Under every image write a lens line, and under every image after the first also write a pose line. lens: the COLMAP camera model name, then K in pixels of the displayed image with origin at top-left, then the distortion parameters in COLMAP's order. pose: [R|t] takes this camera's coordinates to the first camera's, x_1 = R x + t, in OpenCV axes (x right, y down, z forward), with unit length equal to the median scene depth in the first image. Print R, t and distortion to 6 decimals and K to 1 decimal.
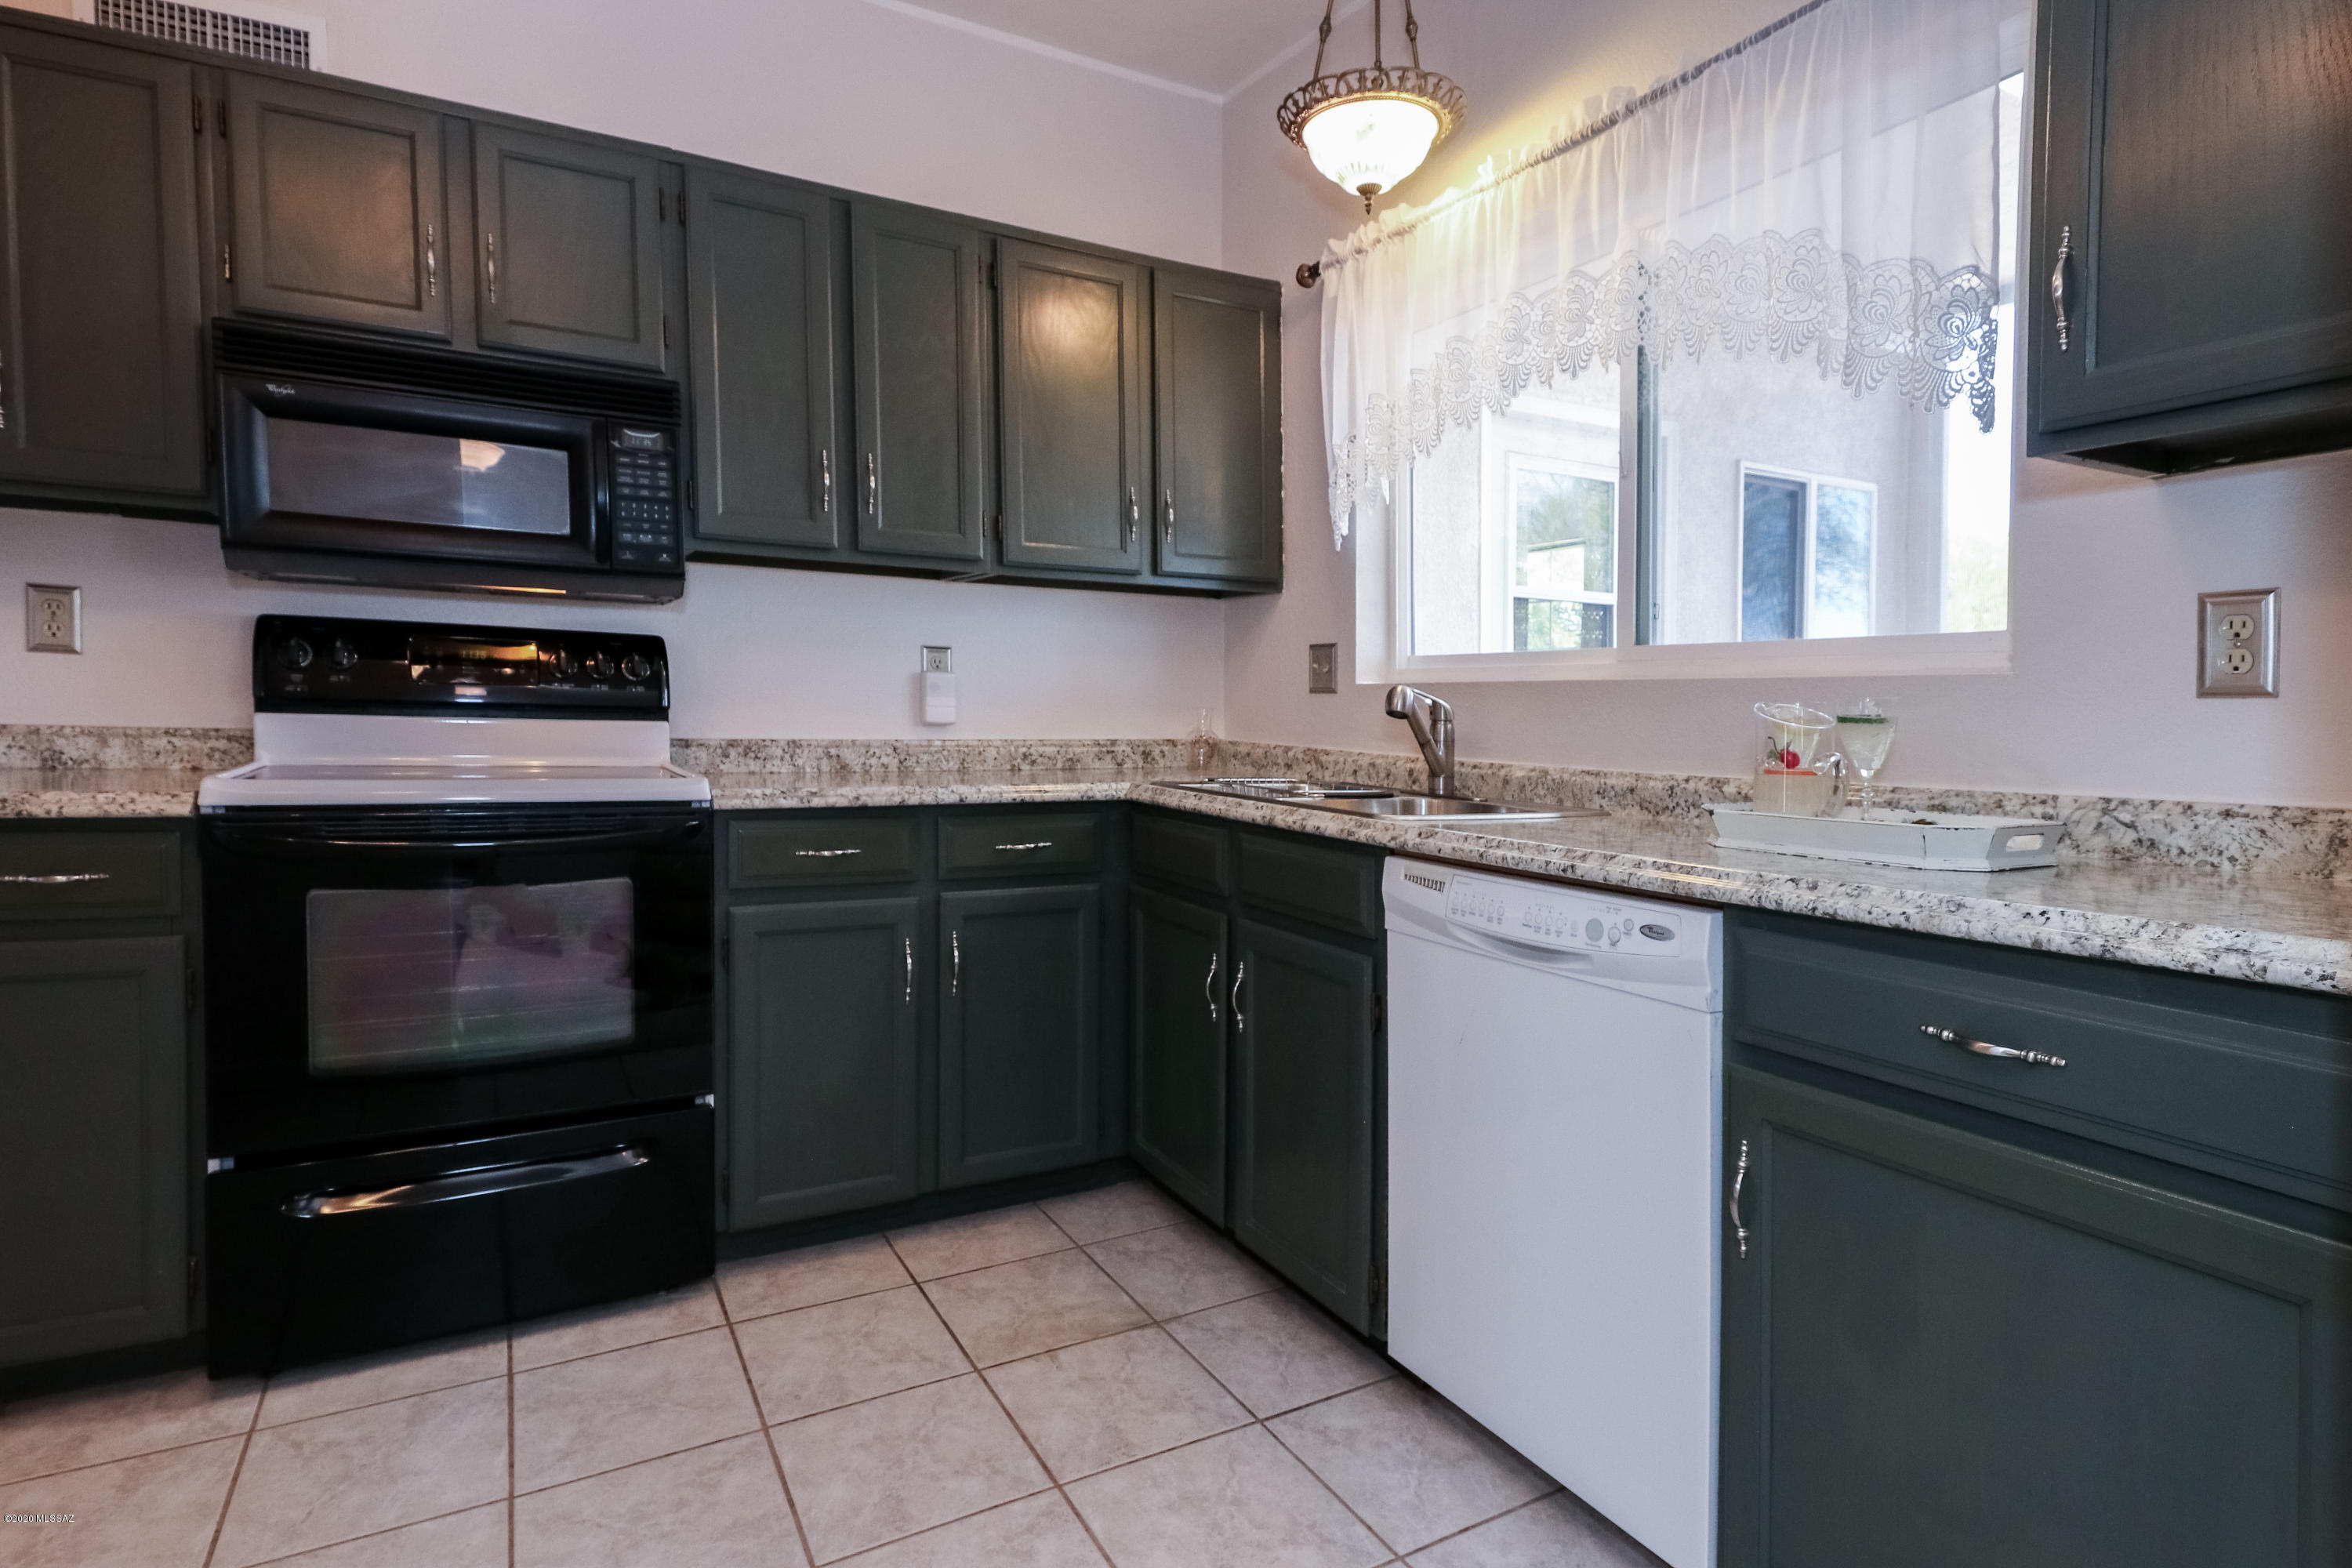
lens RADIAL K [[1186.3, 0, 1172.4], [0, 1186.3, 752.8], [0, 0, 1]] dist [0.016585, -0.000810]
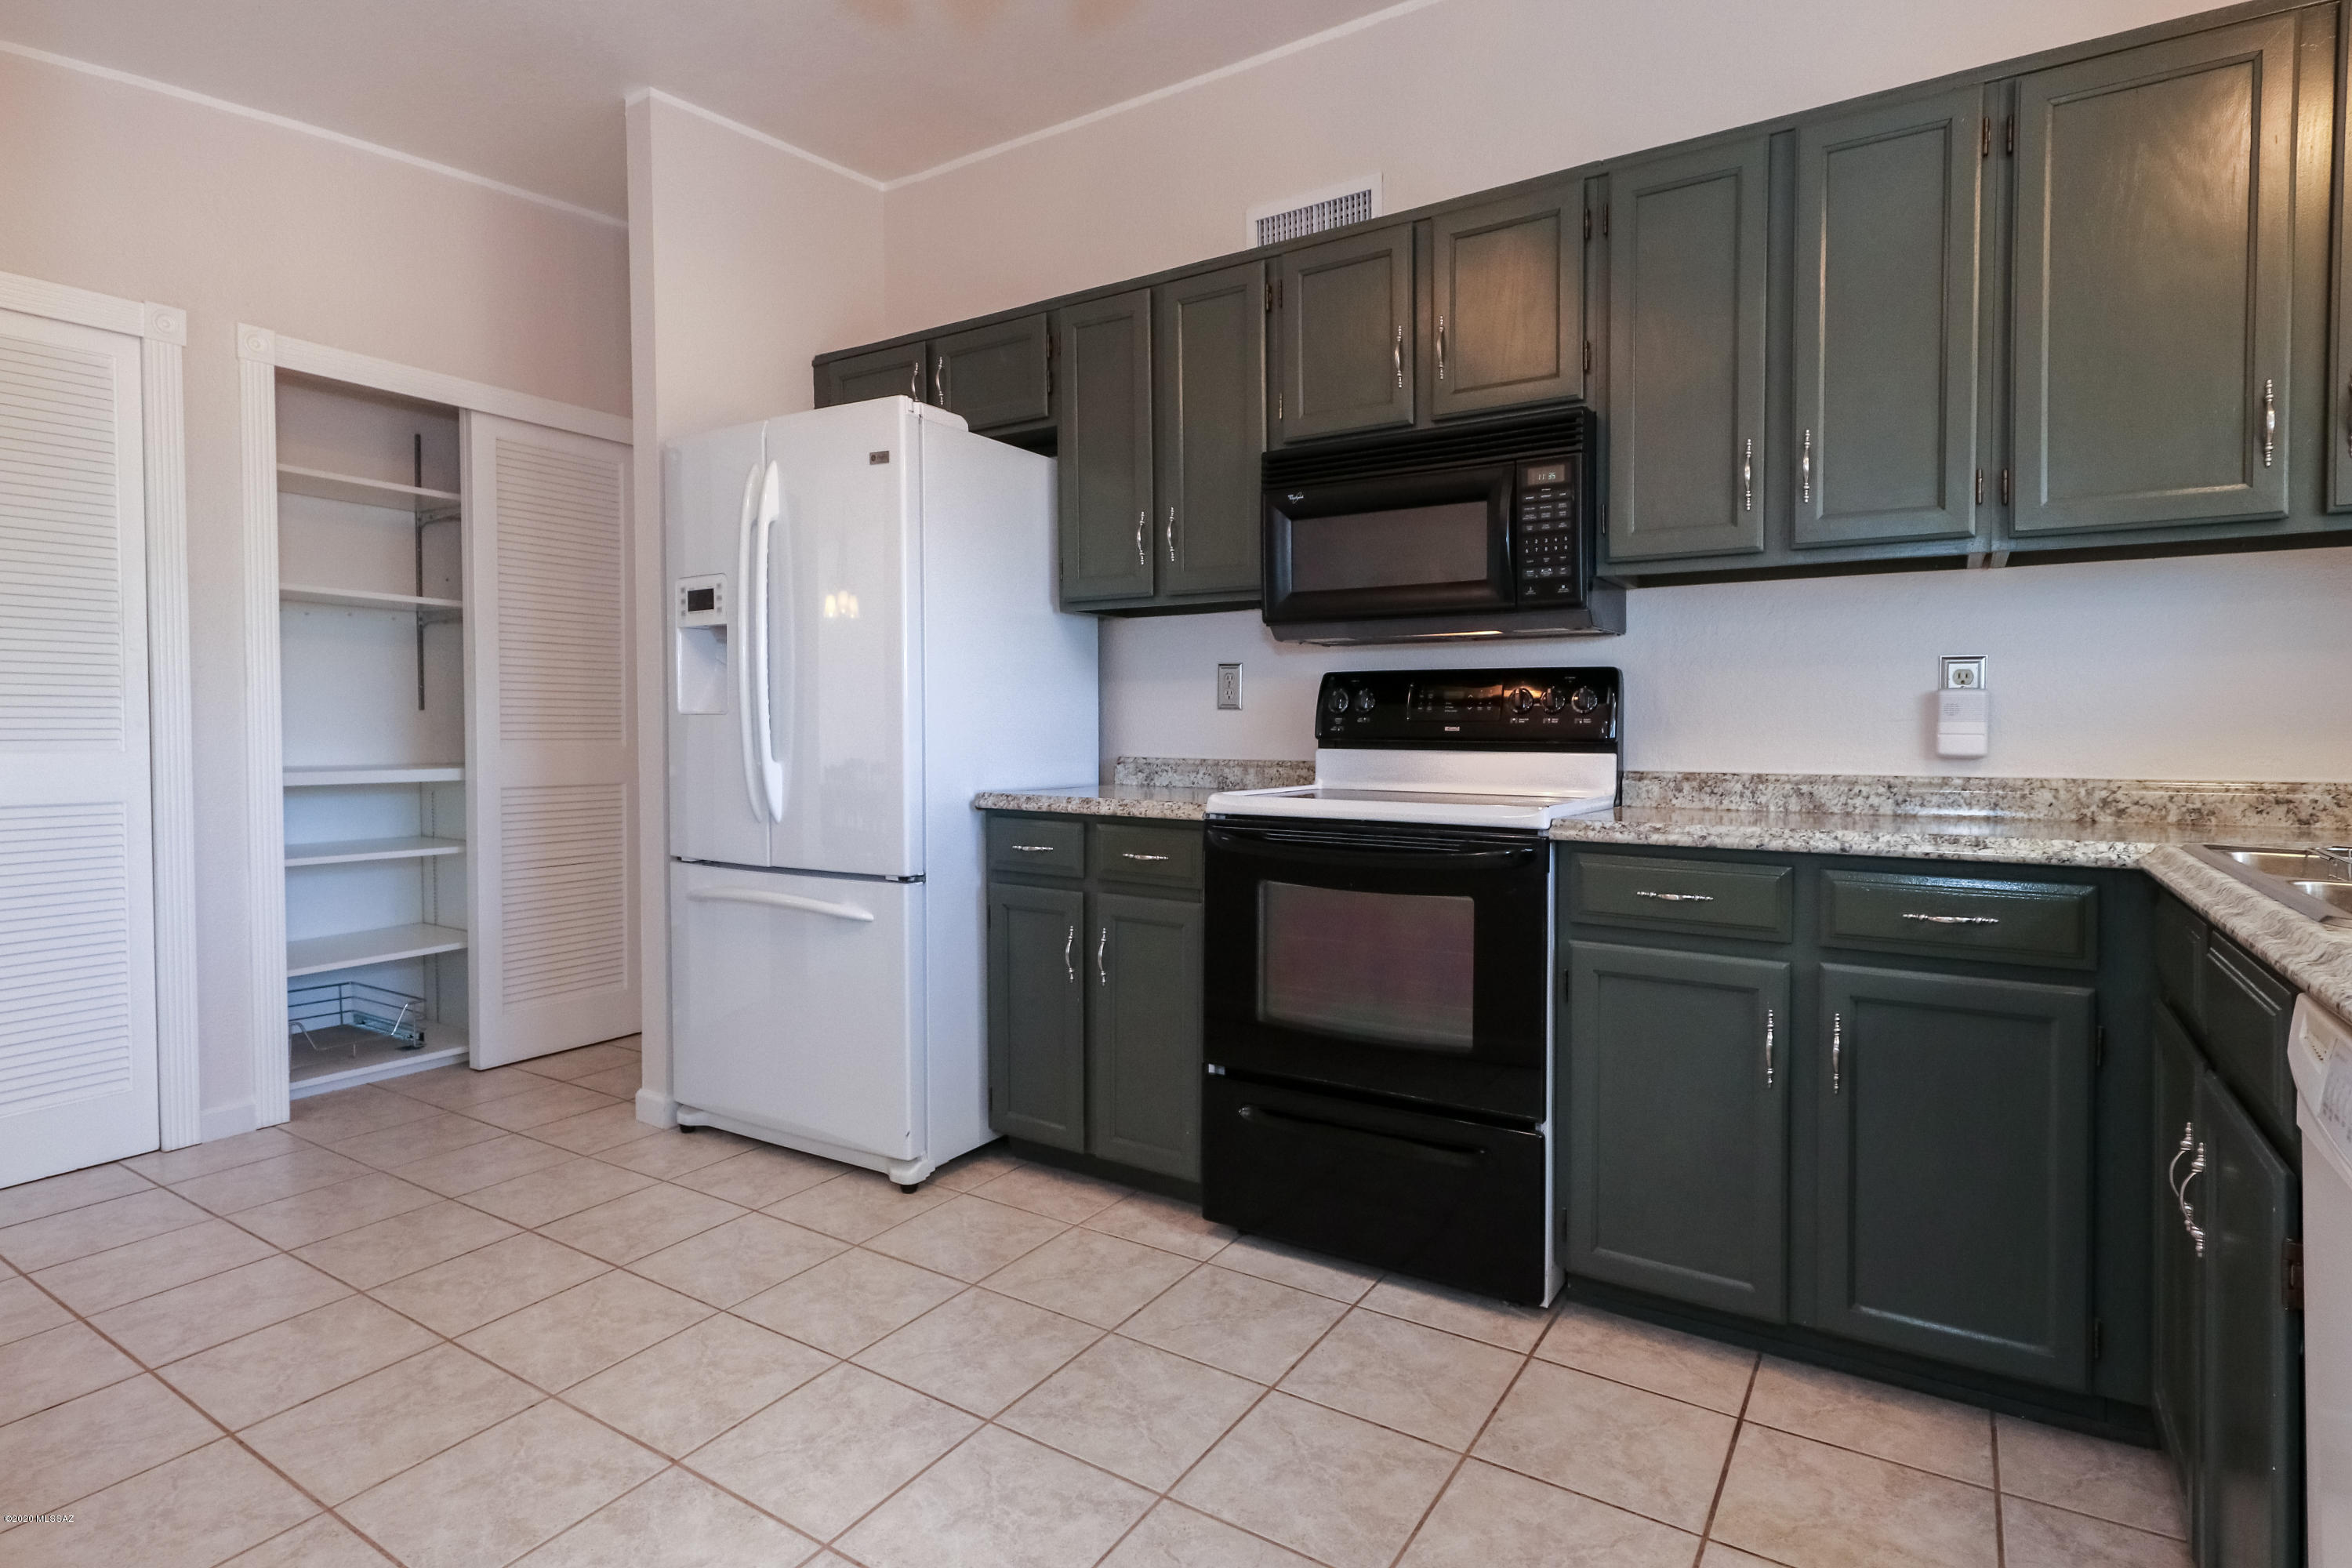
lens RADIAL K [[1174.3, 0, 1182.0], [0, 1174.3, 833.8], [0, 0, 1]] dist [0.044114, -0.024398]
pose [[0.479949, 0.050807, -0.875824, 0.308050], [-0.025172, 0.998708, 0.044141, 0.006679], [0.876935, 0.000860, 0.480608, 0.248100]]
